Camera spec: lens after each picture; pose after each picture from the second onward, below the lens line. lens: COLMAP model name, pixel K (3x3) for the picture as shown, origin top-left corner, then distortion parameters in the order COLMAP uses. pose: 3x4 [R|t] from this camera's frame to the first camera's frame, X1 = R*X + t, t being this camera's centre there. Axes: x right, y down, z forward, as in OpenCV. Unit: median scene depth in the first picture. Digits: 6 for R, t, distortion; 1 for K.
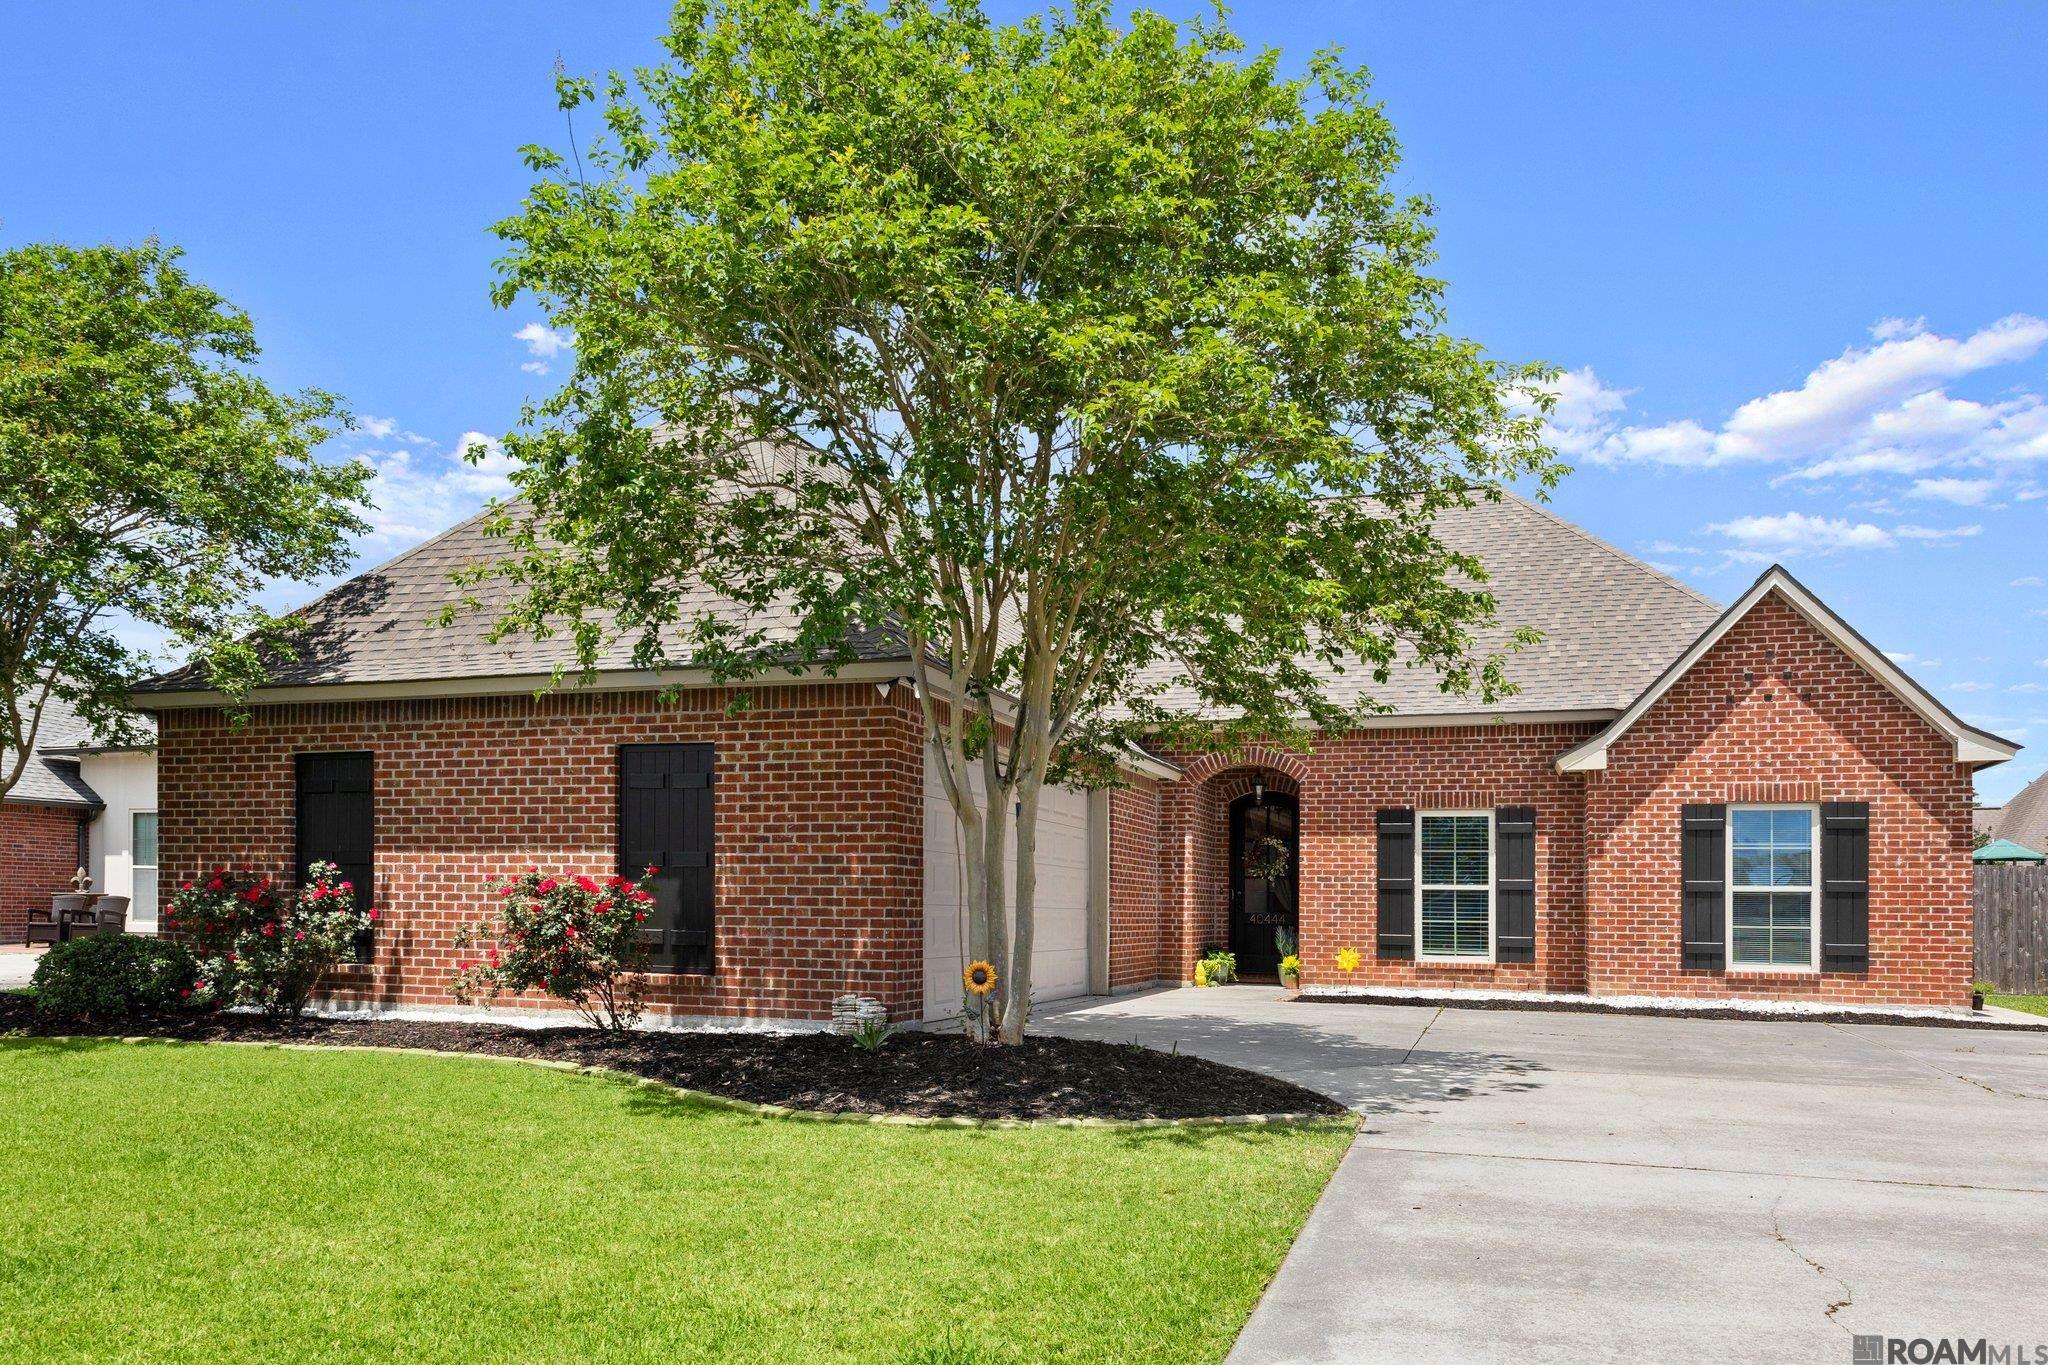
lens RADIAL K [[1493.1, 0, 1024.0], [0, 1493.1, 682.5], [0, 0, 1]] dist [0.003944, 0.010896]
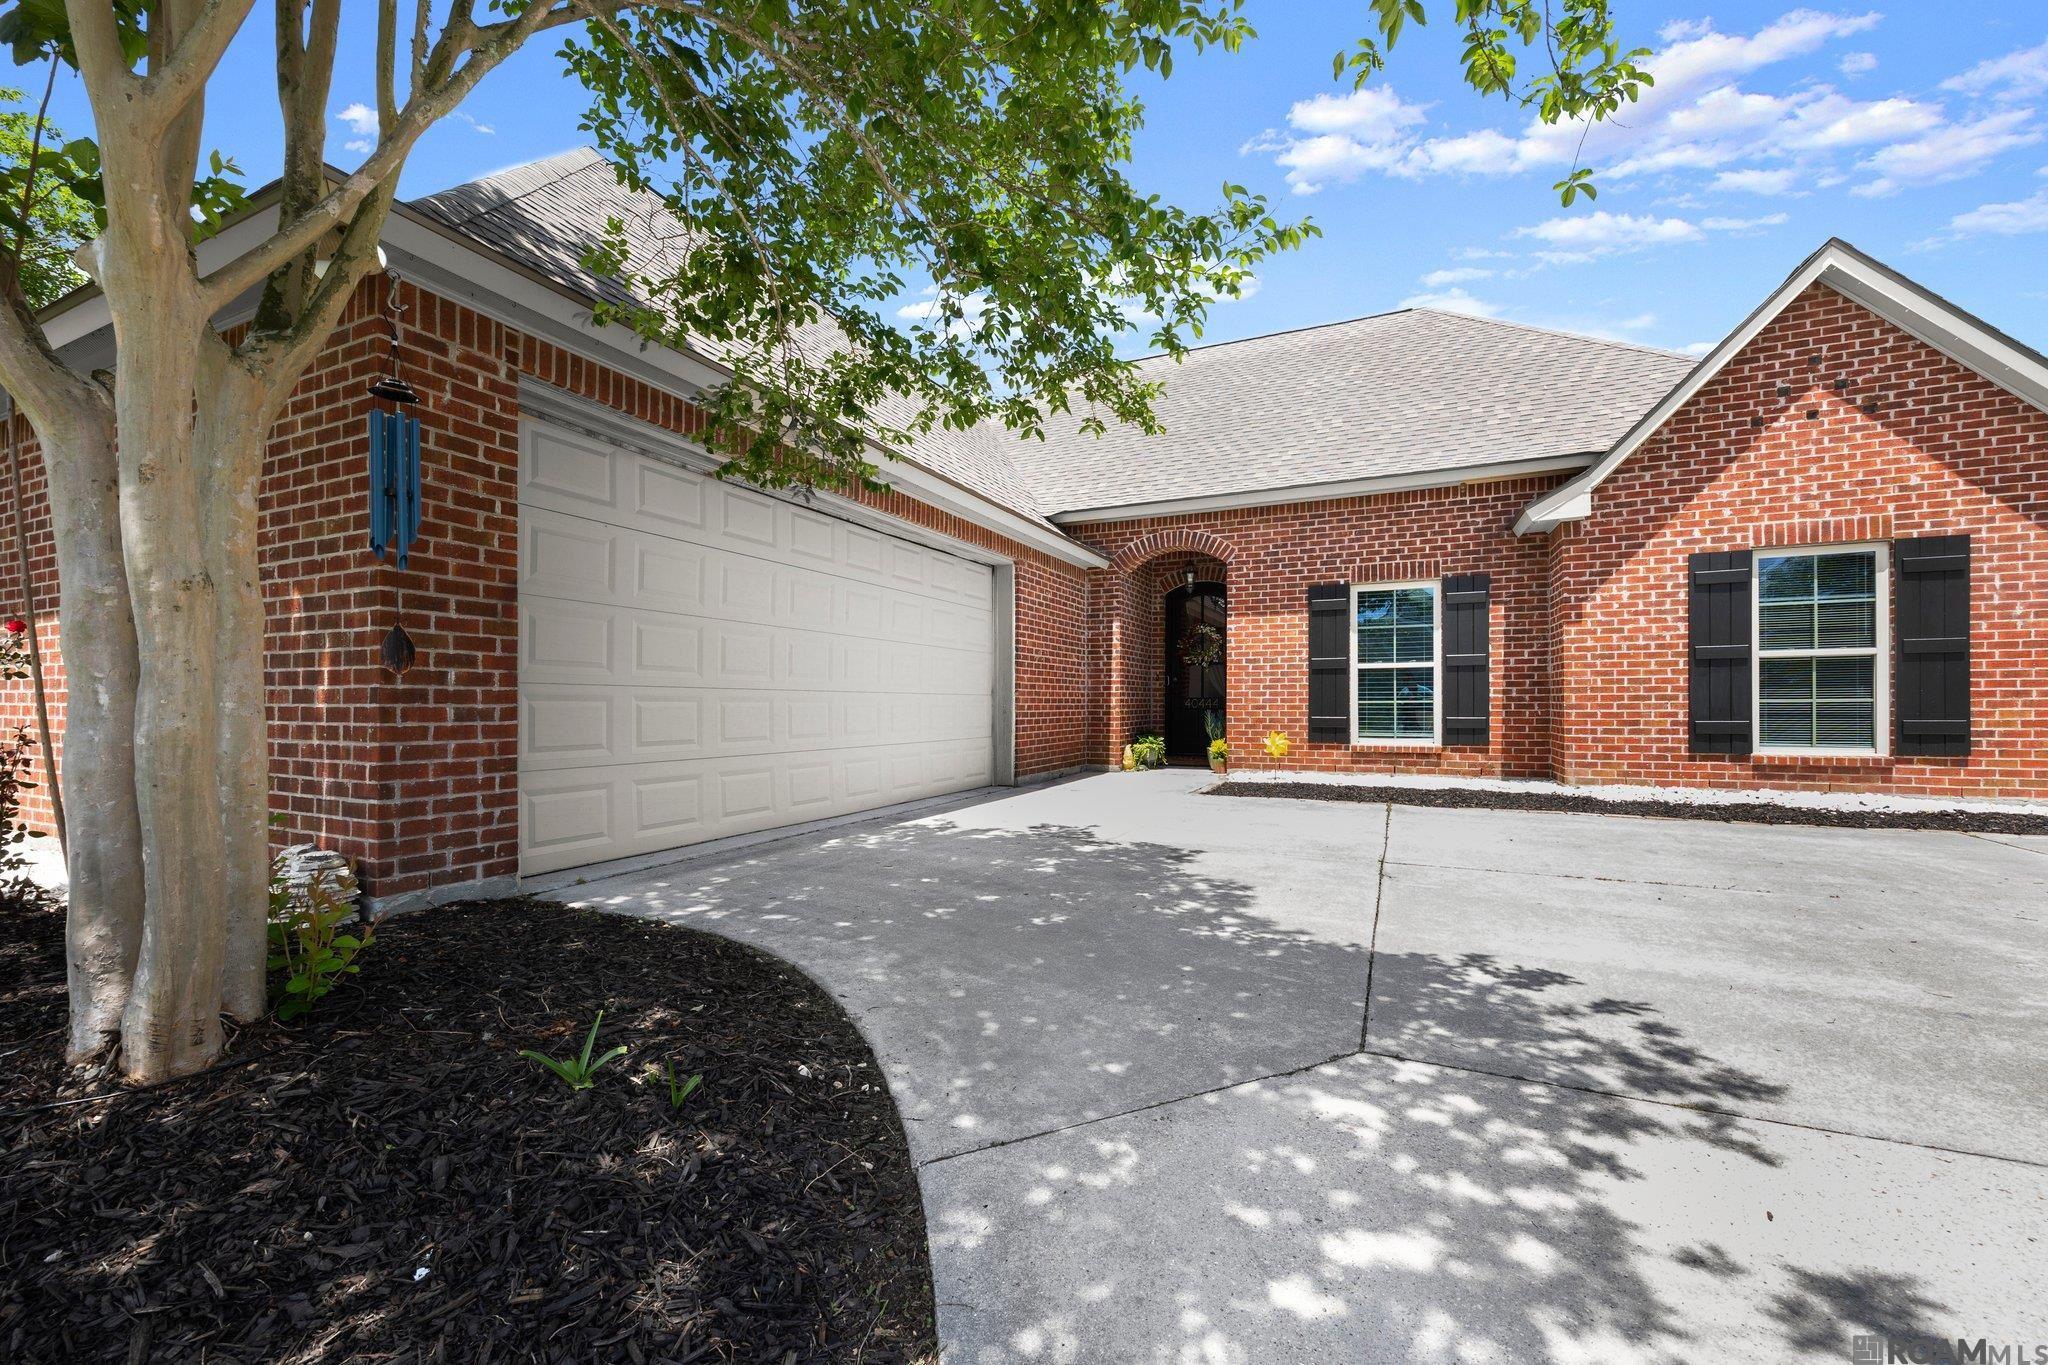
lens RADIAL K [[820.5, 0, 1031.9], [0, 820.5, 655.0], [0, 0, 1]] dist [-0.001340, -0.000221]
pose [[0.994427, -0.023150, -0.102857, 0.126553], [0.032347, 0.995536, 0.088664, 0.084803], [0.100346, -0.091497, 0.990737, 0.512477]]
